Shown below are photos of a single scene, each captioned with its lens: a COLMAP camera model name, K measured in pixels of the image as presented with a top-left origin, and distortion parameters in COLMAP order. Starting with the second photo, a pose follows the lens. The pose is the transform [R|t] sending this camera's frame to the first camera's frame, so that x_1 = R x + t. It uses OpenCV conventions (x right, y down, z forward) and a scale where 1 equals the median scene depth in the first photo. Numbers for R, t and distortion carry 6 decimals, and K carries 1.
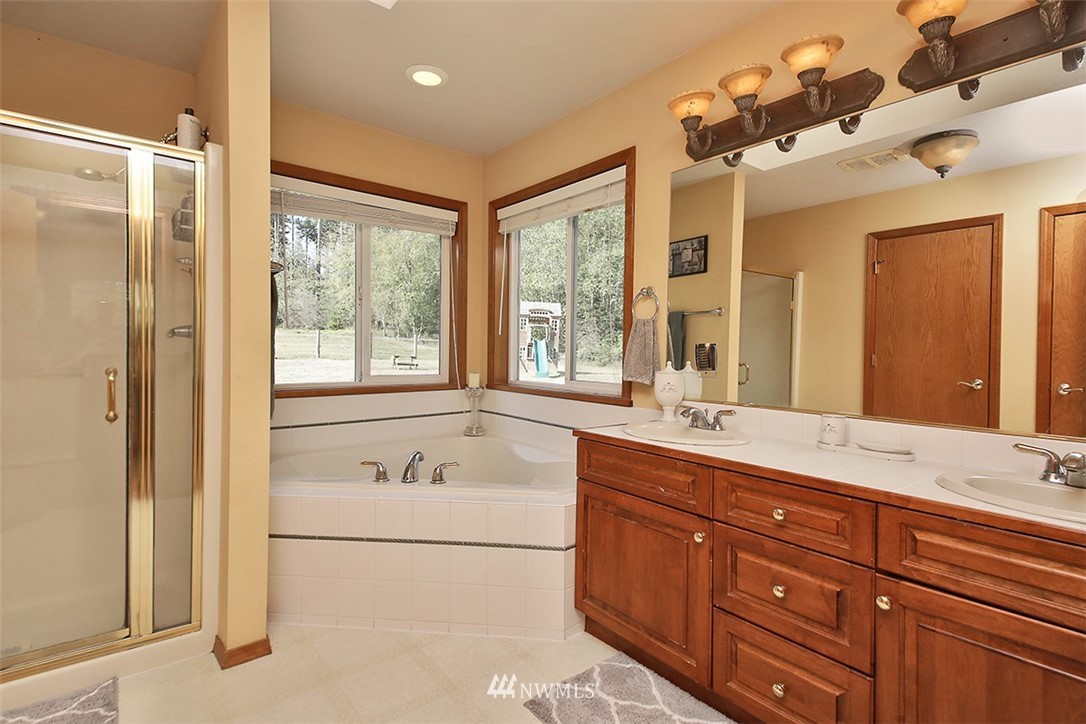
lens RADIAL K [[539.7, 0, 543.0], [0, 539.7, 362.0], [0, 0, 1]] dist [0.003581, 0.000891]
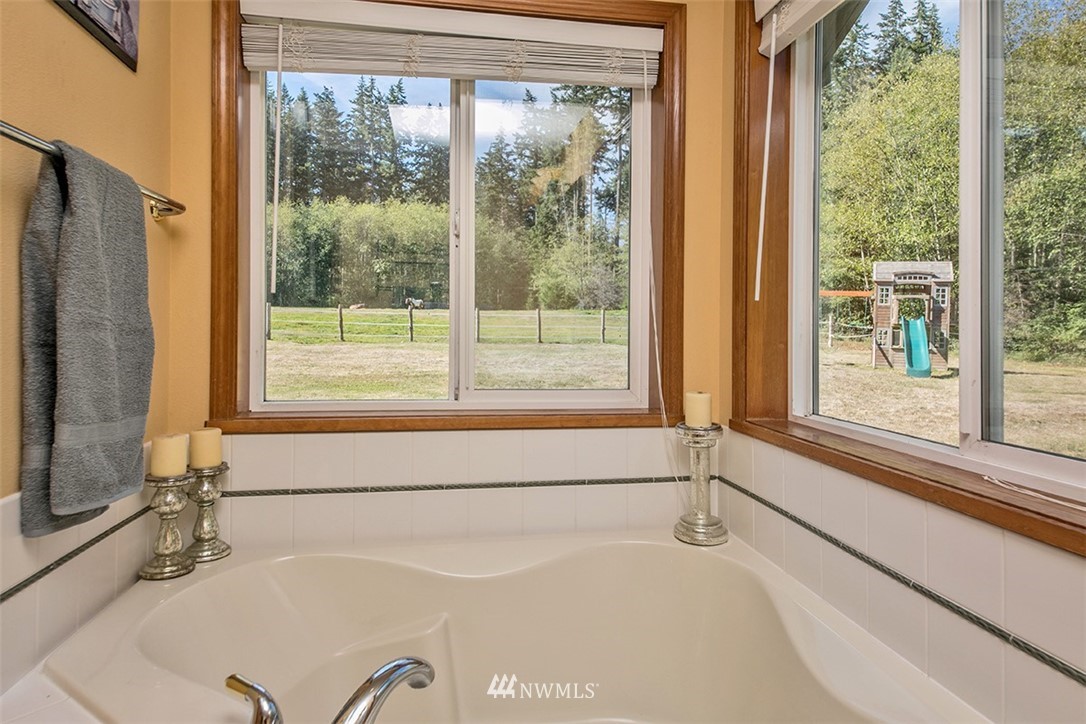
lens RADIAL K [[589.5, 0, 540.3], [0, 589.5, 318.4], [0, 0, 1]] dist [-0.002128, -0.002038]
pose [[0.835643, -0.011590, -0.549151, 0.007301], [-0.014139, 0.998992, -0.042598, -0.004810], [0.549091, 0.043361, 0.834637, 0.156248]]
